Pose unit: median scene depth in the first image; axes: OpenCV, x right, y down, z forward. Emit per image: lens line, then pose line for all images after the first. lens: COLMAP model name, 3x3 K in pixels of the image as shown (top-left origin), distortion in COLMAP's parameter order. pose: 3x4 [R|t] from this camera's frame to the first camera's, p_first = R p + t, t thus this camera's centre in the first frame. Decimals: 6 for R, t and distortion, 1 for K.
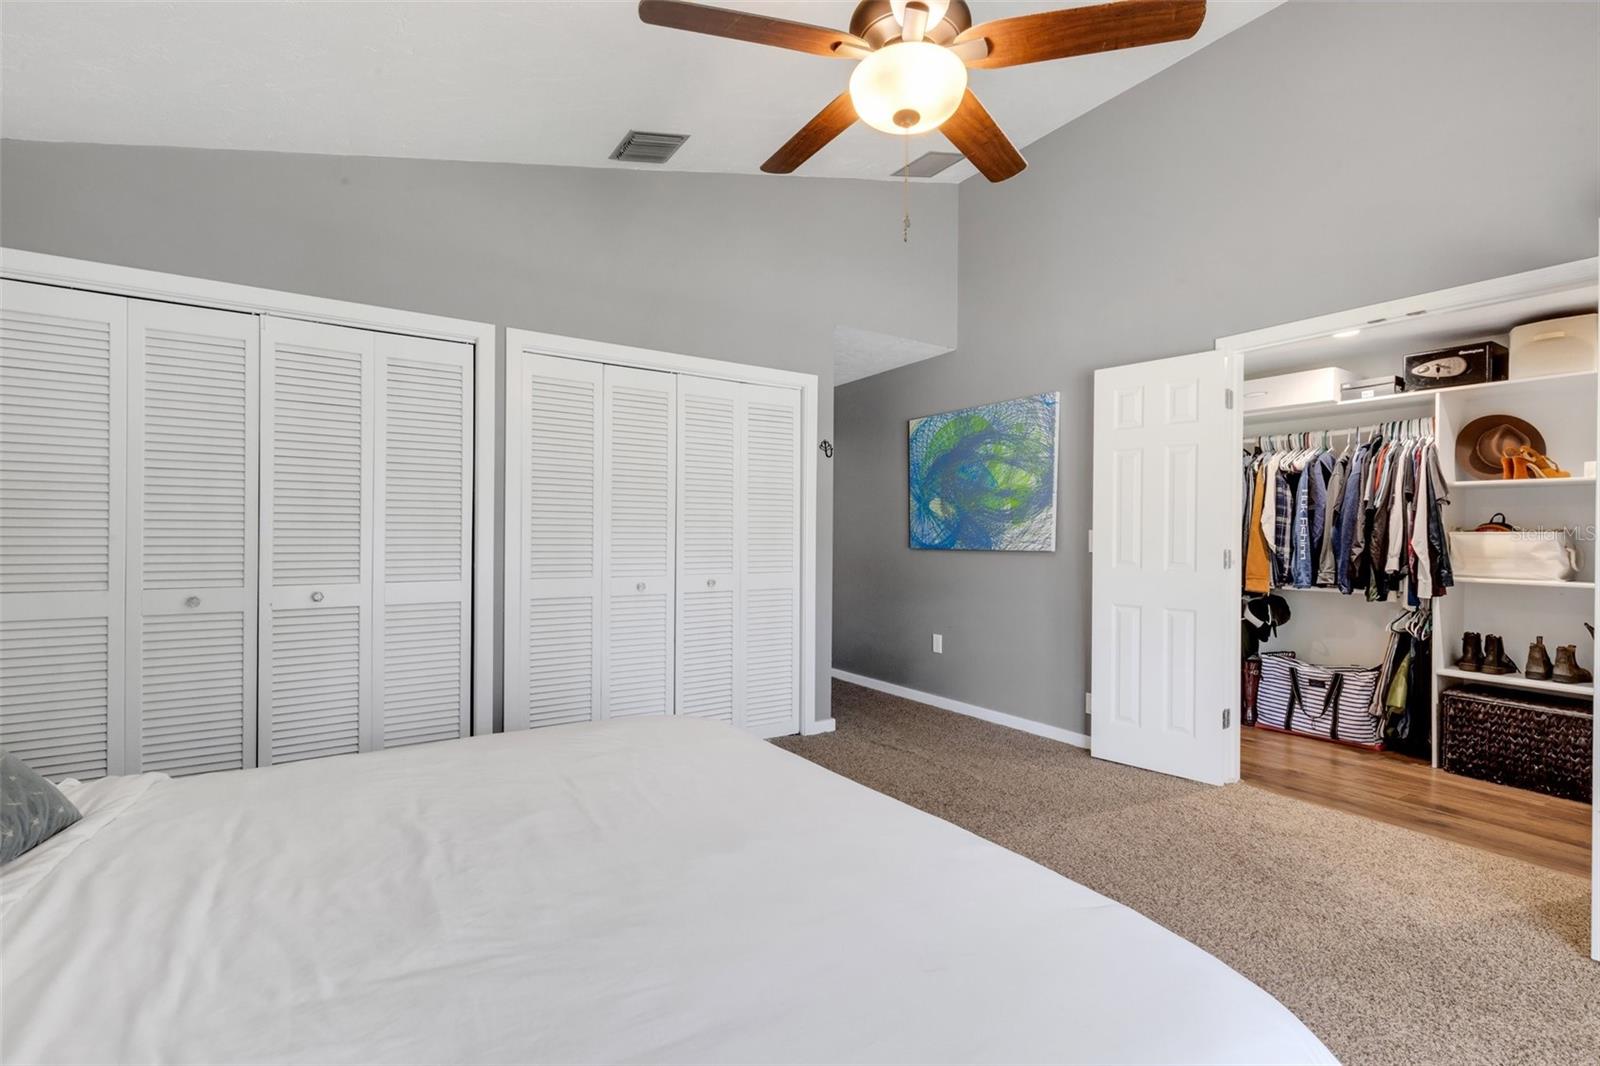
lens RADIAL K [[682.2, 0, 802.6], [0, 682.2, 531.2], [0, 0, 1]] dist [0.002098, 0.000165]
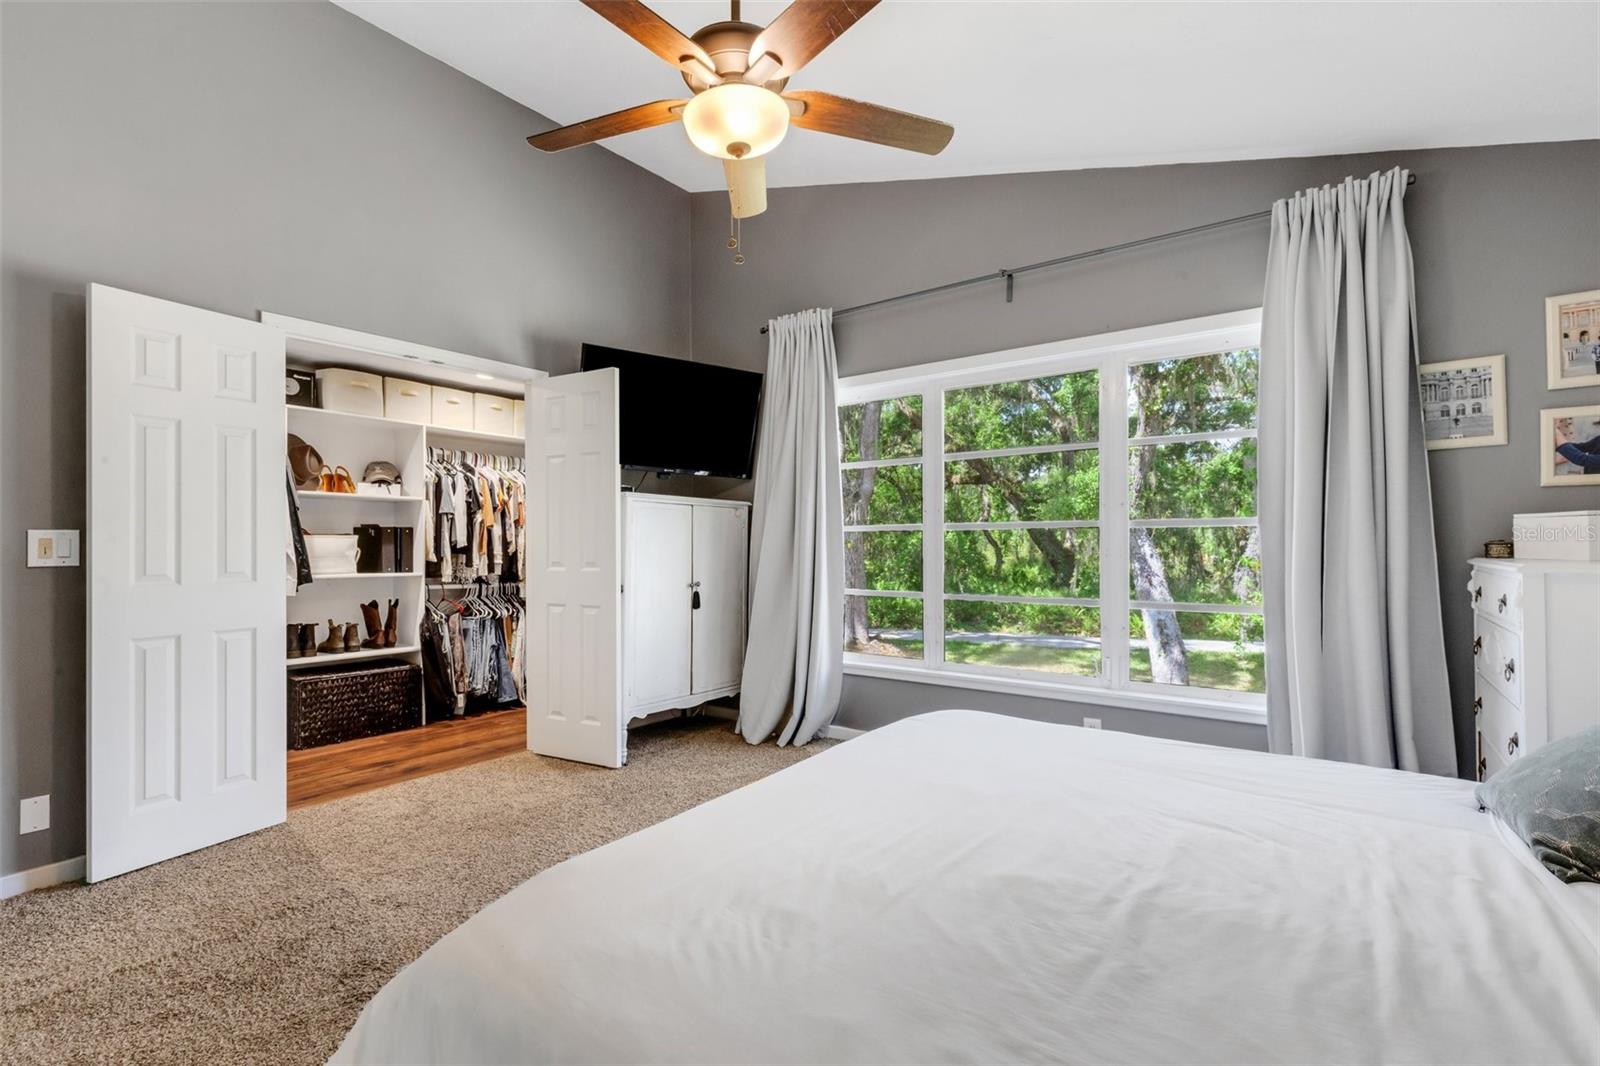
lens RADIAL K [[737.5, 0, 805.2], [0, 737.5, 532.5], [0, 0, 1]] dist [-0.001220, 0.000057]
pose [[-0.324404, 0.007011, 0.945893, -0.520411], [-0.003909, 0.999954, -0.008753, 0.004425], [-0.945911, -0.006537, -0.324361, 0.683113]]
